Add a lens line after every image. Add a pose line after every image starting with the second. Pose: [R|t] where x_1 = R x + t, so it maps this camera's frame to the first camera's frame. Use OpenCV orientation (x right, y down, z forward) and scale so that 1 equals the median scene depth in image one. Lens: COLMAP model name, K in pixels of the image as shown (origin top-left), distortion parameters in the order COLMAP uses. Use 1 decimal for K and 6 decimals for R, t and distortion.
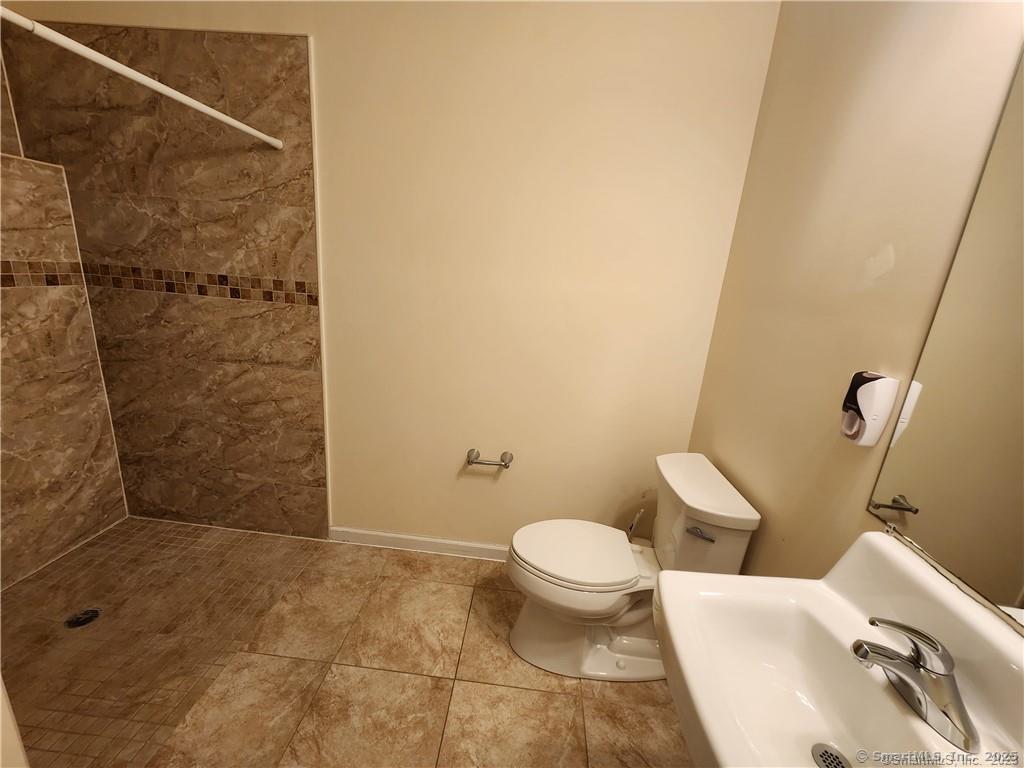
lens RADIAL K [[415.5, 0, 510.1], [0, 415.5, 386.3], [0, 0, 1]] dist [0.003693, -0.000817]
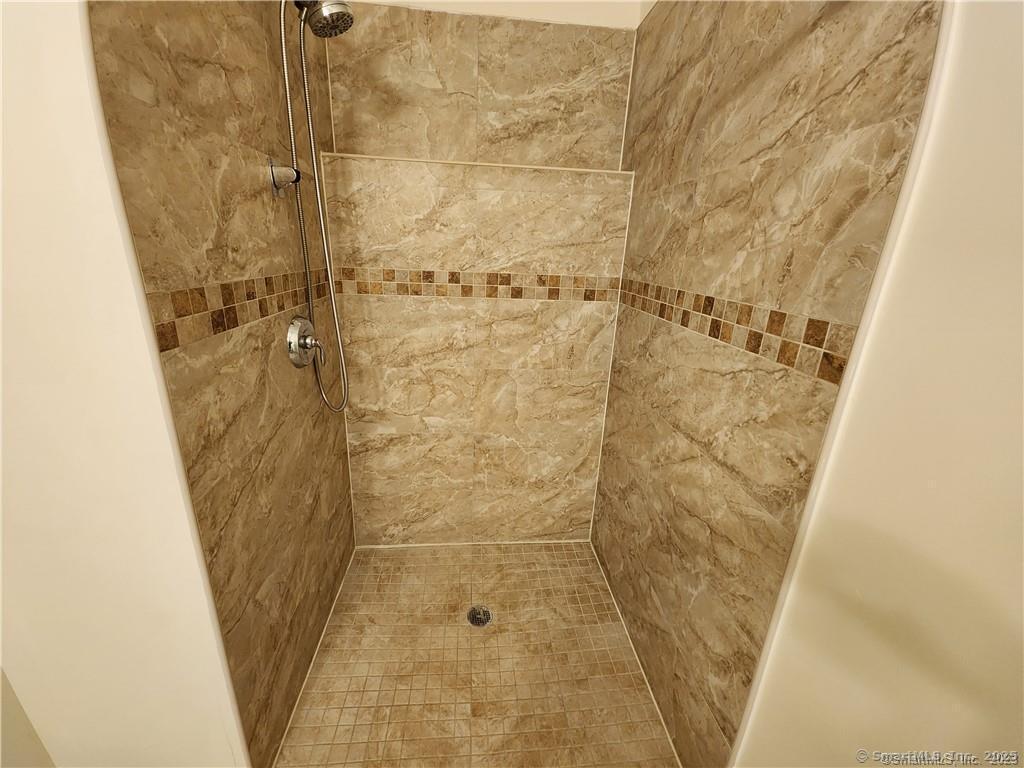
lens RADIAL K [[415.5, 0, 506.5], [0, 415.5, 381.7], [0, 0, 1]] dist [0.003693, -0.000817]
pose [[0.168175, 0.234631, -0.957426, -0.148432], [-0.291252, 0.939725, 0.179133, -0.175334], [0.941748, 0.248726, 0.226375, 0.623536]]
